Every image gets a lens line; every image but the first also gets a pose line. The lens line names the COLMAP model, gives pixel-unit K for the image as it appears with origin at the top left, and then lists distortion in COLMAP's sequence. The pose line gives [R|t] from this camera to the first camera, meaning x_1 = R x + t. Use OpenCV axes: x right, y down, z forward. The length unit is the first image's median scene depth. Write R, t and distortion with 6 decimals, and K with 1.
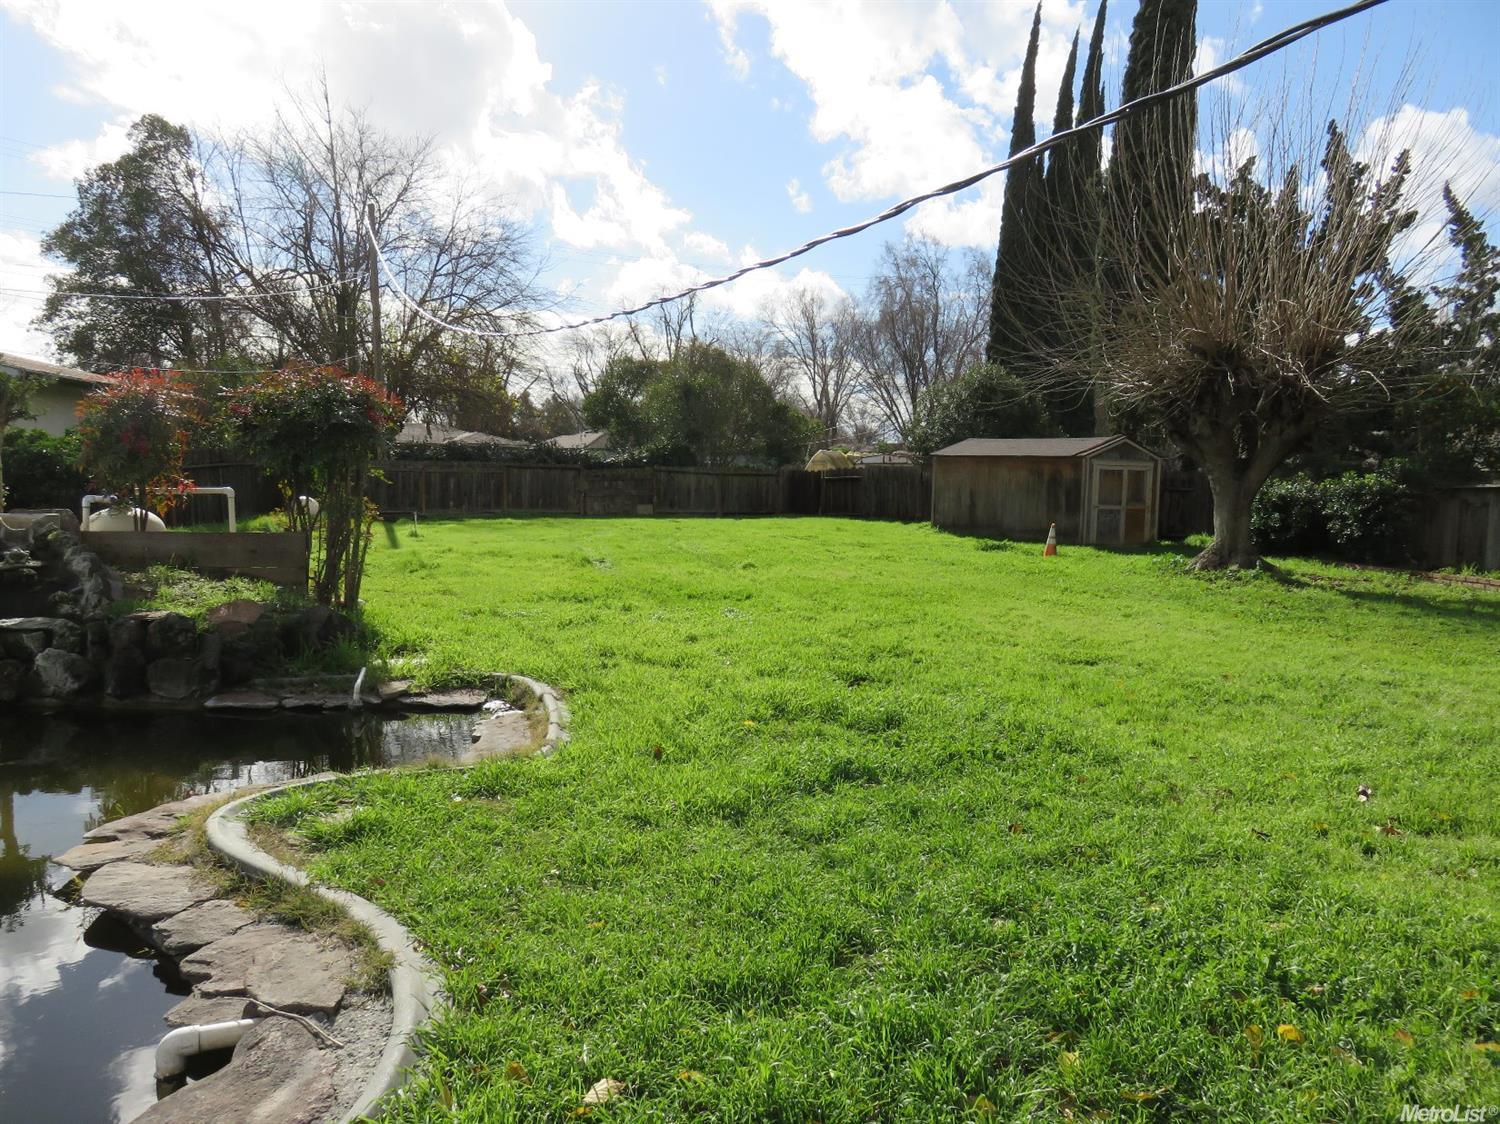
lens RADIAL K [[1125.3, 0, 748.1], [0, 1125.3, 566.0], [0, 0, 1]] dist [-0.011973, 0.009207]
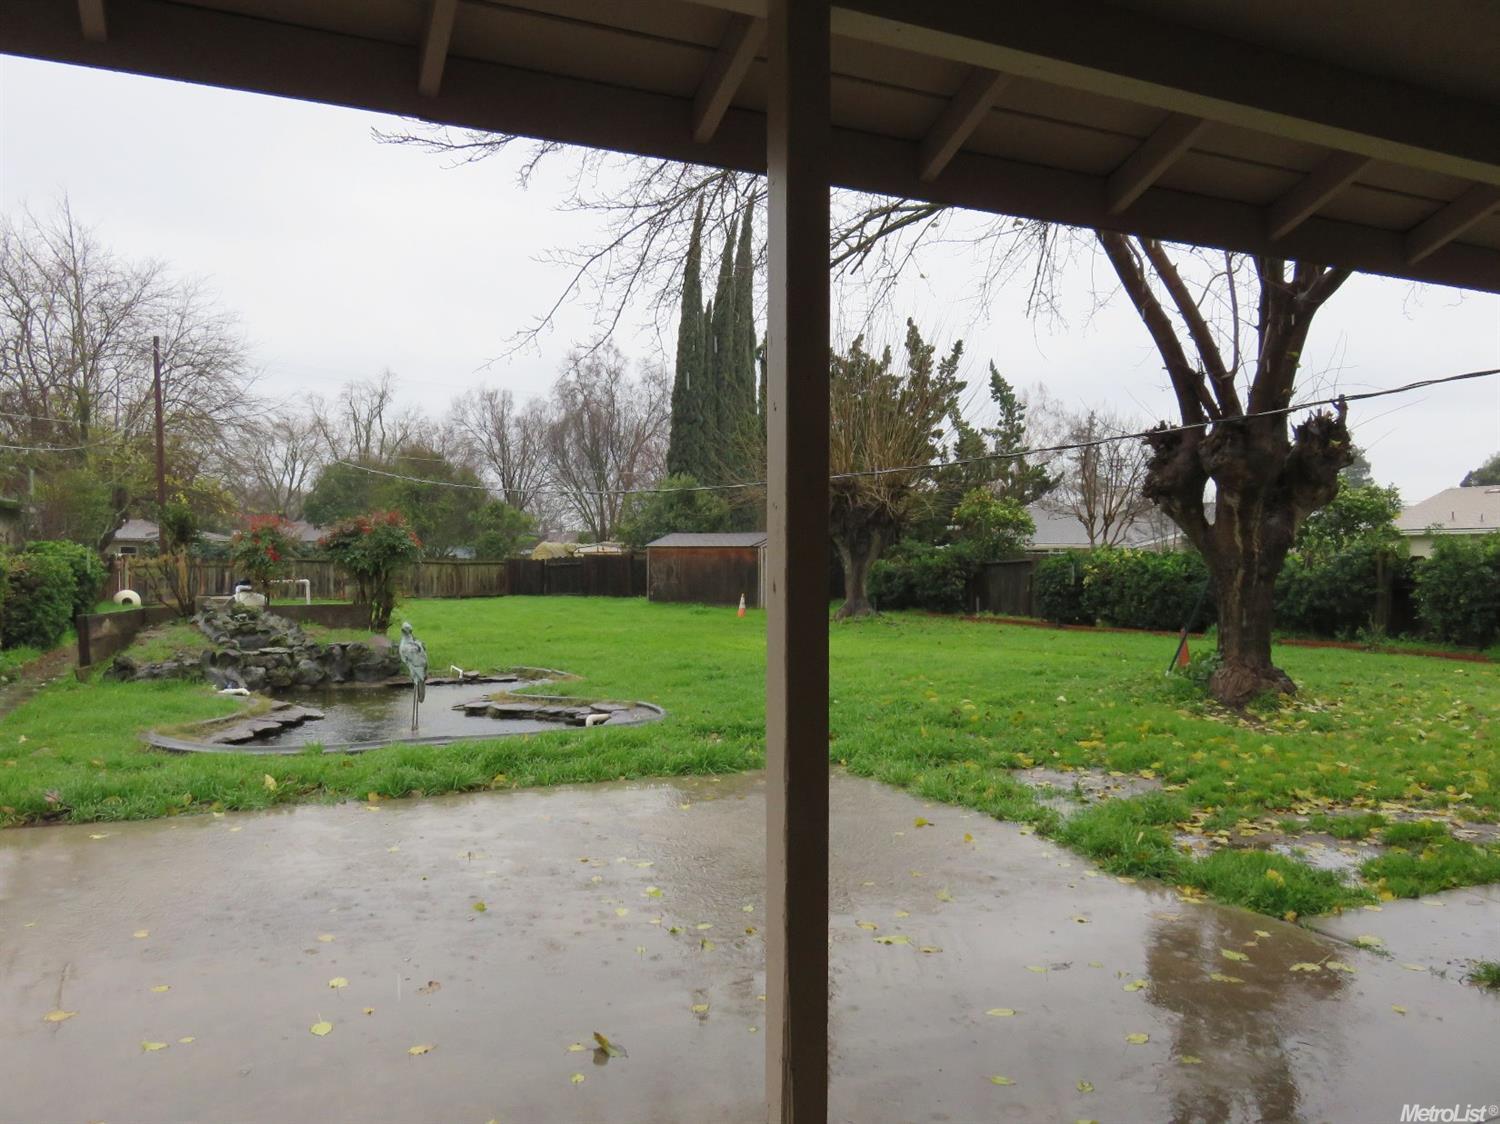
lens RADIAL K [[1125.3, 0, 749.5], [0, 1125.3, 570.0], [0, 0, 1]] dist [-0.011973, 0.009207]
pose [[0.954820, -0.020222, 0.296496, -0.109803], [0.041330, 0.997023, -0.065097, 0.018602], [-0.294297, 0.074410, 0.952813, -0.281783]]
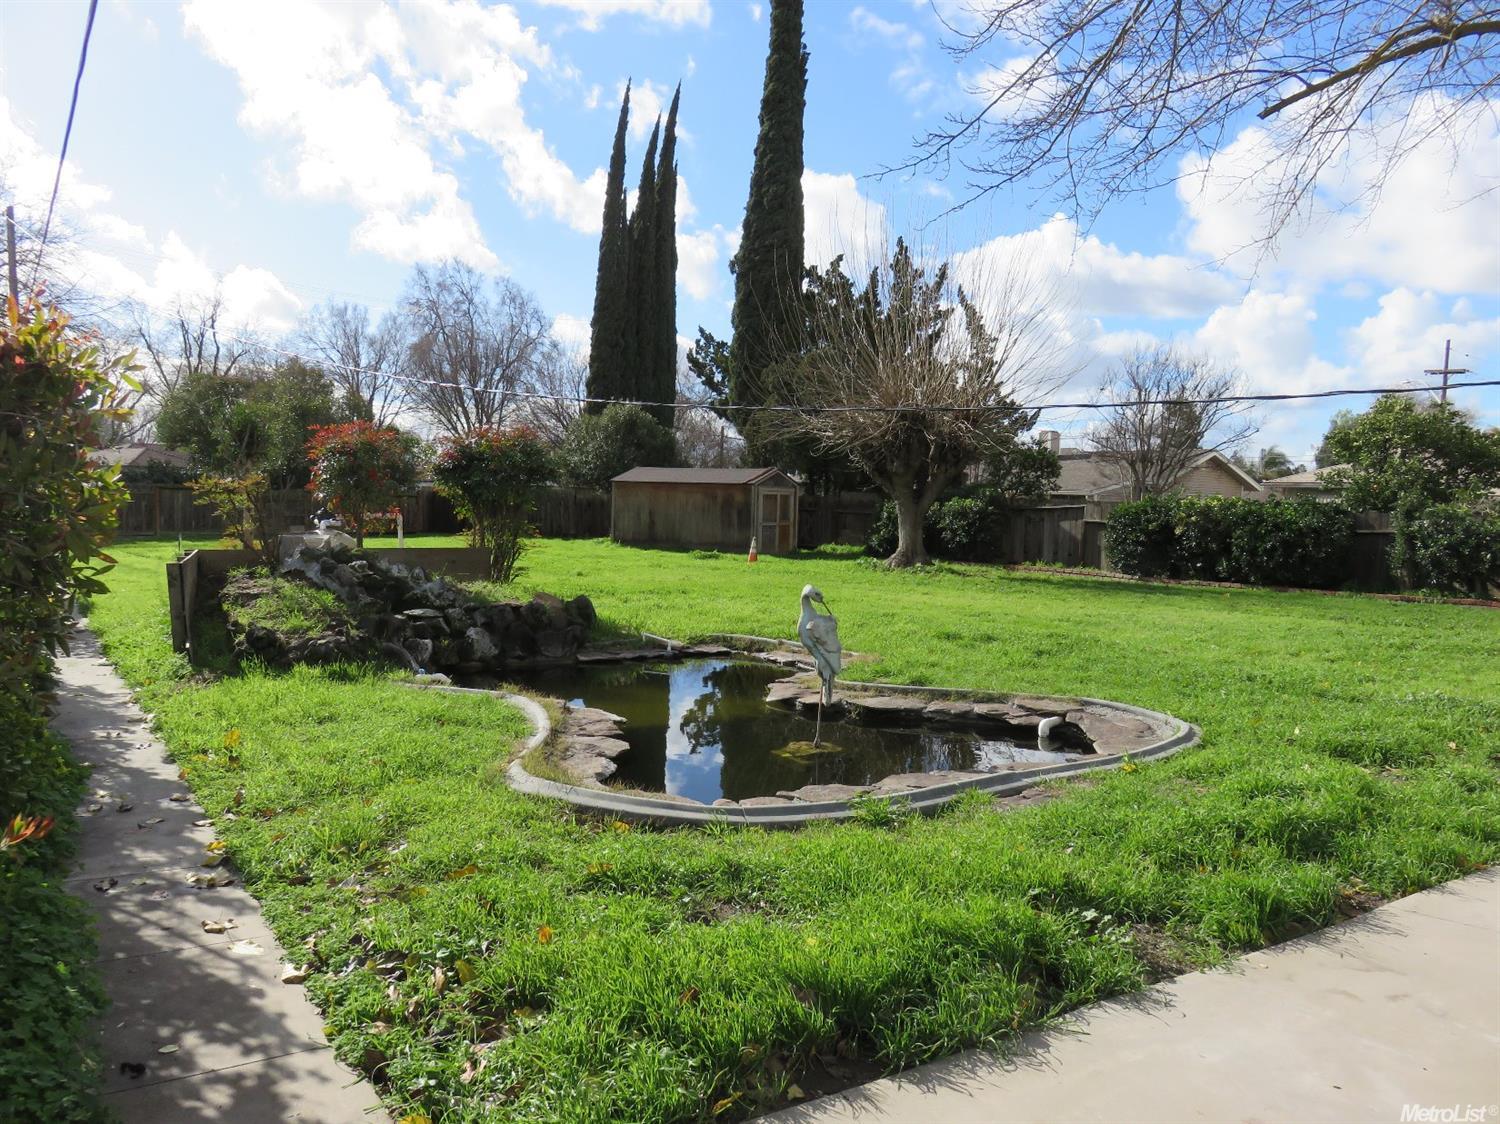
lens RADIAL K [[1125.3, 0, 750.5], [0, 1125.3, 568.0], [0, 0, 1]] dist [-0.011973, 0.009207]
pose [[0.893883, -0.025800, 0.447557, -0.228983], [0.032329, 0.999453, -0.006954, 0.004762], [-0.447133, 0.020685, 0.894228, -0.108059]]
